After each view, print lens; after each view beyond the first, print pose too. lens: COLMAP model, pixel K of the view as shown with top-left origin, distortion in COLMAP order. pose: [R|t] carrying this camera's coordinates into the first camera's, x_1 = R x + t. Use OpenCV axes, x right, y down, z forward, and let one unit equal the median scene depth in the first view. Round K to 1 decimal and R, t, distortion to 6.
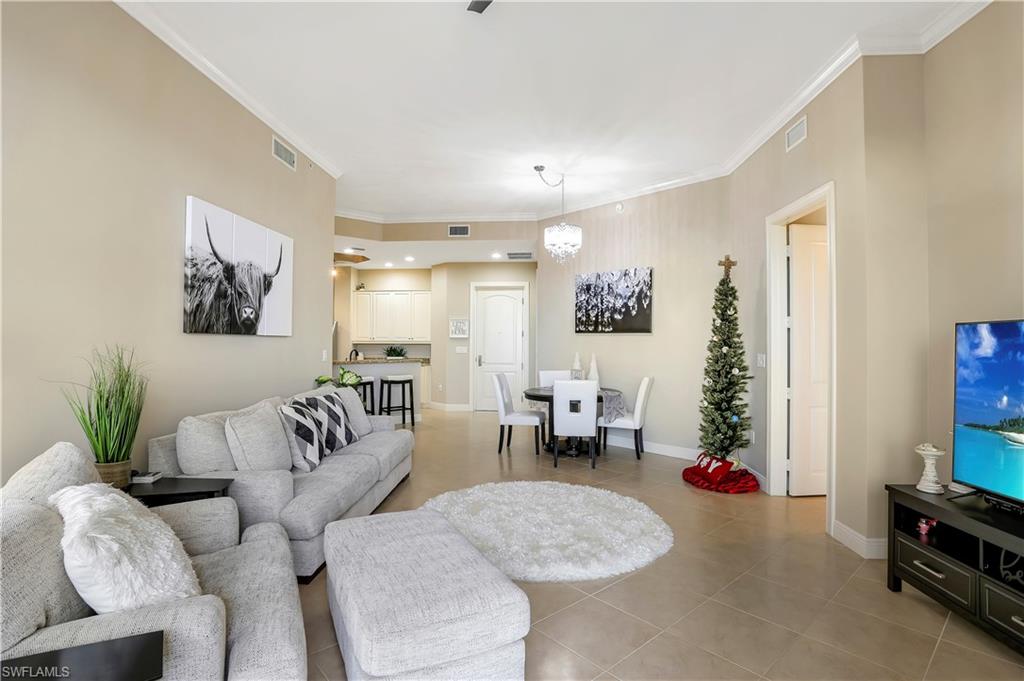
lens RADIAL K [[511.6, 0, 507.2], [0, 511.6, 337.2], [0, 0, 1]] dist [-0.037754, 0.014067]
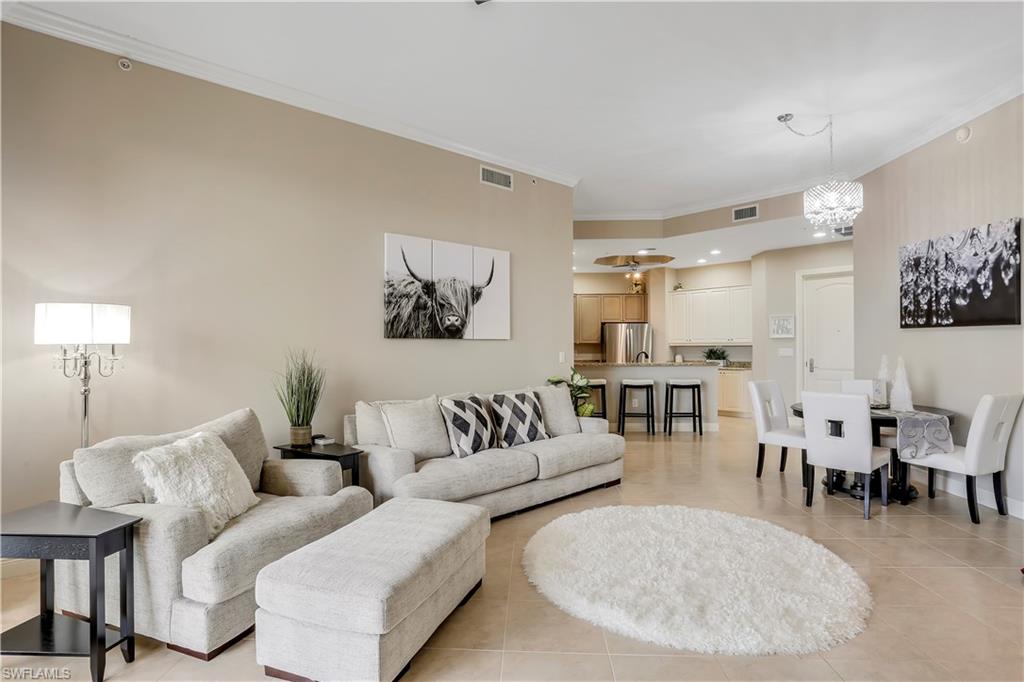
lens RADIAL K [[511.6, 0, 502.7], [0, 511.6, 347.6], [0, 0, 1]] dist [-0.037754, 0.014067]
pose [[0.723026, -0.005802, -0.690796, 0.244462], [0.015711, 0.999844, 0.008046, 0.004888], [0.690642, -0.016671, 0.723005, 0.126000]]
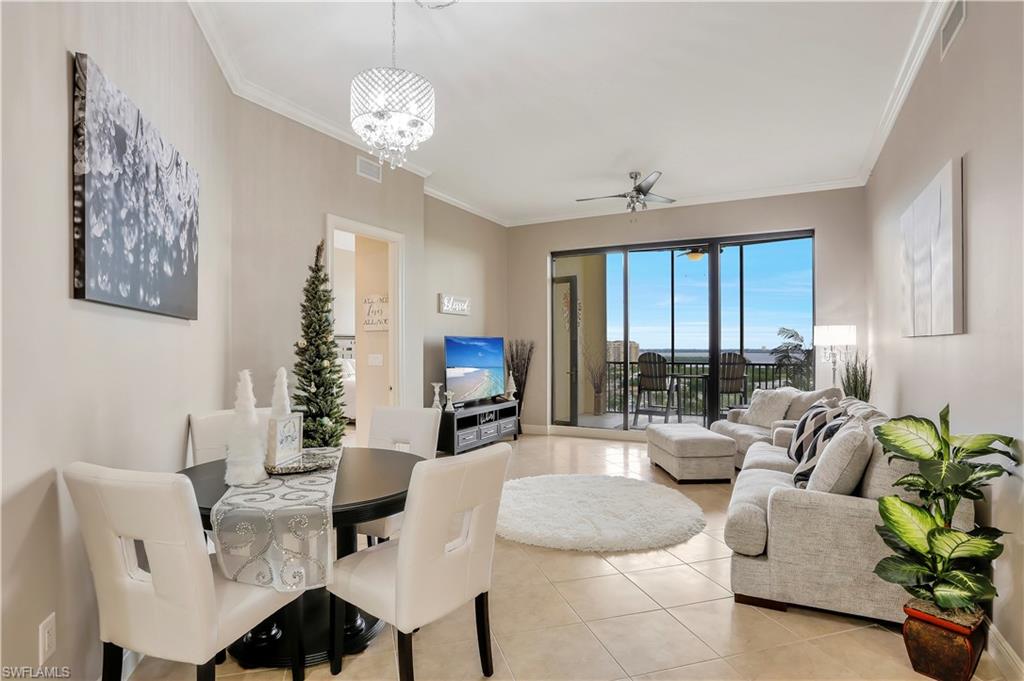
lens RADIAL K [[511.6, 0, 510.2], [0, 511.6, 337.0], [0, 0, 1]] dist [-0.037754, 0.014067]
pose [[-0.918195, -0.003452, 0.396114, -0.156936], [-0.014174, 0.999608, -0.024145, 0.014099], [-0.395876, -0.027785, -0.917884, 1.283033]]
